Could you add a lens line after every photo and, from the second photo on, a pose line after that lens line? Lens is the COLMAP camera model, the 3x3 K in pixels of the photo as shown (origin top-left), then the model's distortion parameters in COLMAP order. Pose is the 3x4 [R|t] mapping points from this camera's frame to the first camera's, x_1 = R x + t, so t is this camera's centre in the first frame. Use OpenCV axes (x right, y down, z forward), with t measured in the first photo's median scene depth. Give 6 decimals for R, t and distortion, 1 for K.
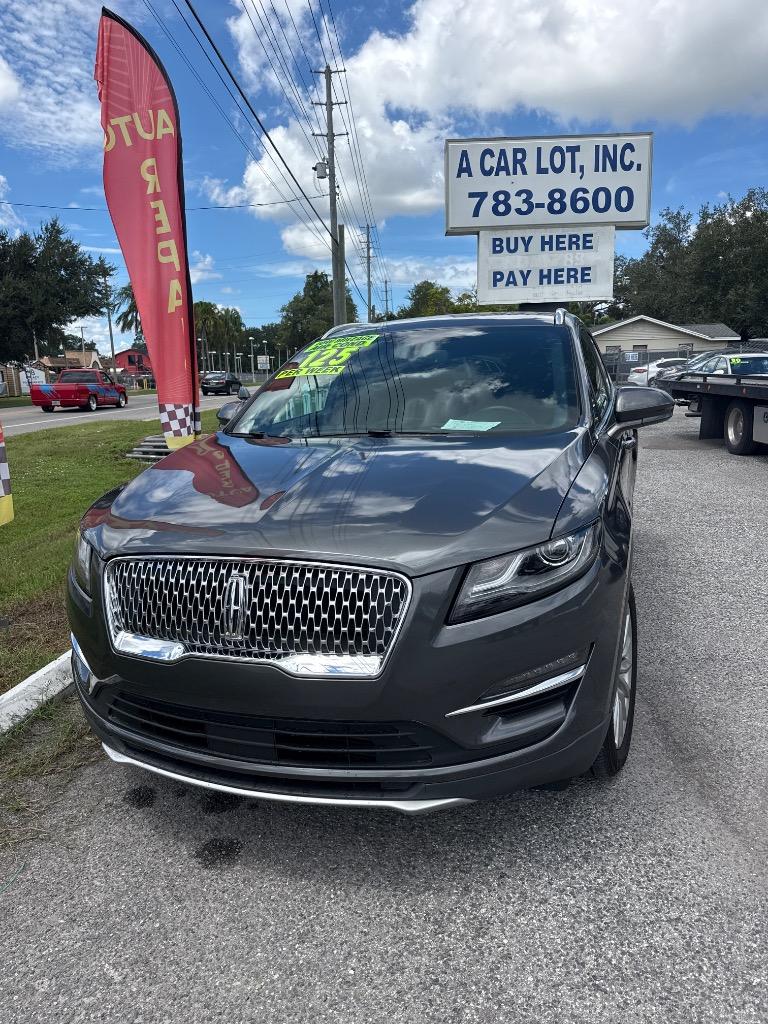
lens RADIAL K [[723.1, 0, 381.8], [0, 723.1, 517.5], [0, 0, 1]] dist [0.024482, -0.038353]
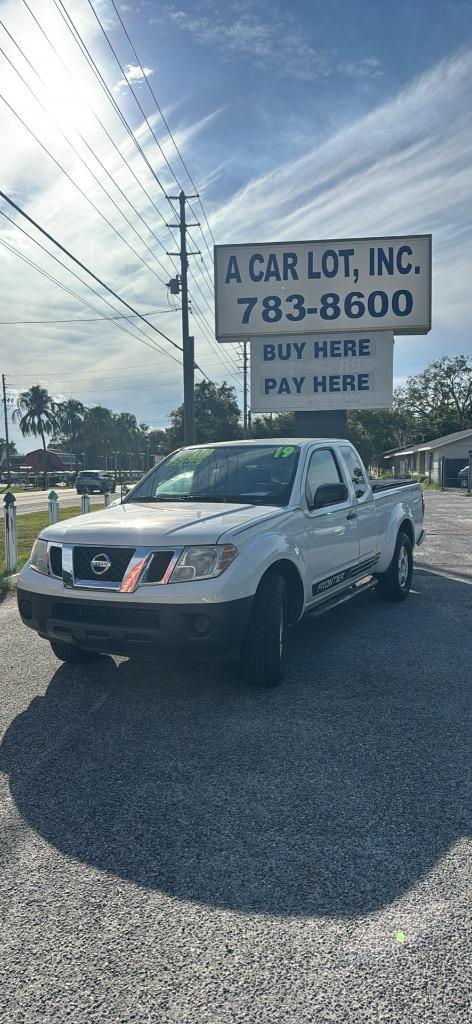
lens RADIAL K [[683.1, 0, 228.0], [0, 683.1, 541.0], [0, 0, 1]] dist [0.037895, -0.038570]
pose [[0.996938, 0.016753, -0.076374, 0.180984], [-0.024080, 0.995085, -0.096047, -0.041622], [0.074390, 0.097592, 0.992442, 0.131078]]
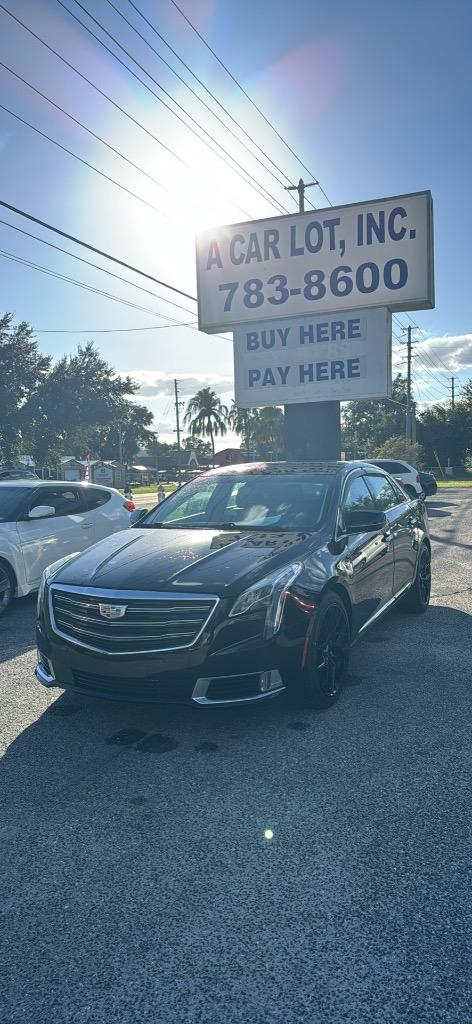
lens RADIAL K [[683.1, 0, 237.6], [0, 683.1, 541.9], [0, 0, 1]] dist [0.037895, -0.038570]
pose [[0.941828, 0.029344, -0.334811, 0.430685], [-0.059639, 0.994964, -0.080564, -0.068836], [0.330761, 0.095845, 0.938835, 0.248989]]
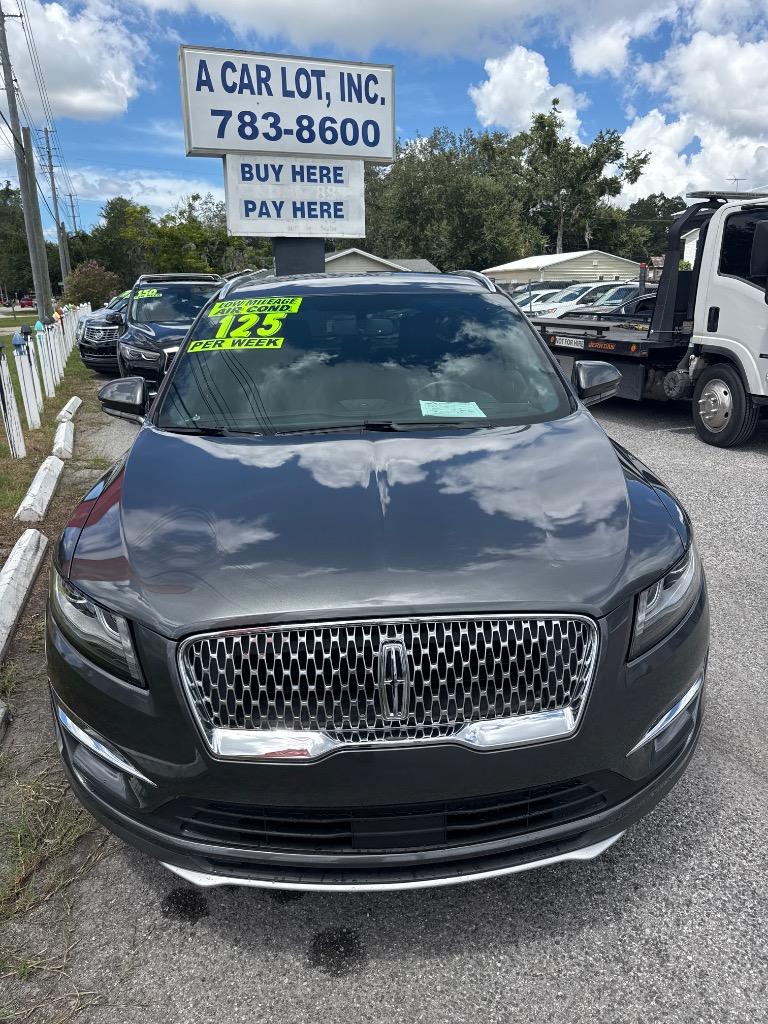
lens RADIAL K [[723.1, 0, 389.6], [0, 723.1, 519.6], [0, 0, 1]] dist [0.024482, -0.038353]
pose [[0.921910, -0.101646, 0.373830, -0.066866], [0.065730, 0.992015, 0.107635, -0.019545], [-0.381786, -0.074658, 0.921230, 0.035635]]
